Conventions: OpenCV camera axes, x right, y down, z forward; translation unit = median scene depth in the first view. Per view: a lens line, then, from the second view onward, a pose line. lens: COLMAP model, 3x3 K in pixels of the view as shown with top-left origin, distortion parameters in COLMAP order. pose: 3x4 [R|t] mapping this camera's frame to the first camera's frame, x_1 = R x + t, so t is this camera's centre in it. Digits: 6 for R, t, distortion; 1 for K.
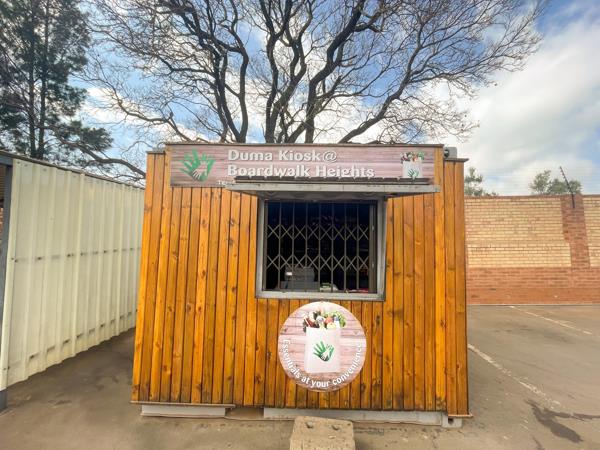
lens RADIAL K [[238.7, 0, 302.5], [0, 238.7, 223.4], [0, 0, 1]] dist [-0.008663, 0.000257]
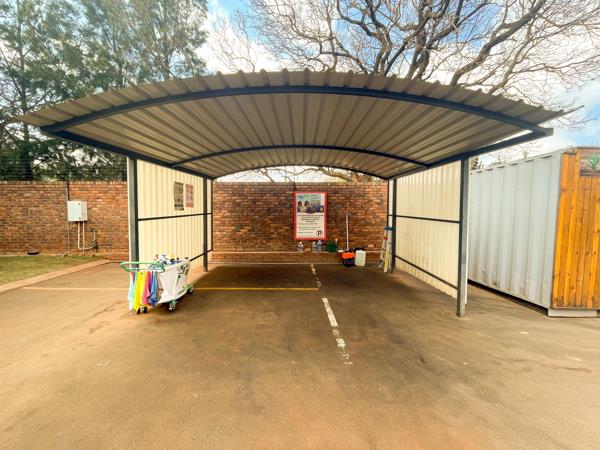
lens RADIAL K [[238.7, 0, 300.2], [0, 238.7, 223.9], [0, 0, 1]] dist [-0.008663, 0.000257]
pose [[0.999384, 0.013040, 0.032590, -2.516128], [-0.016414, 0.994281, 0.105526, 0.024213], [-0.031028, -0.105996, 0.993882, -0.520642]]
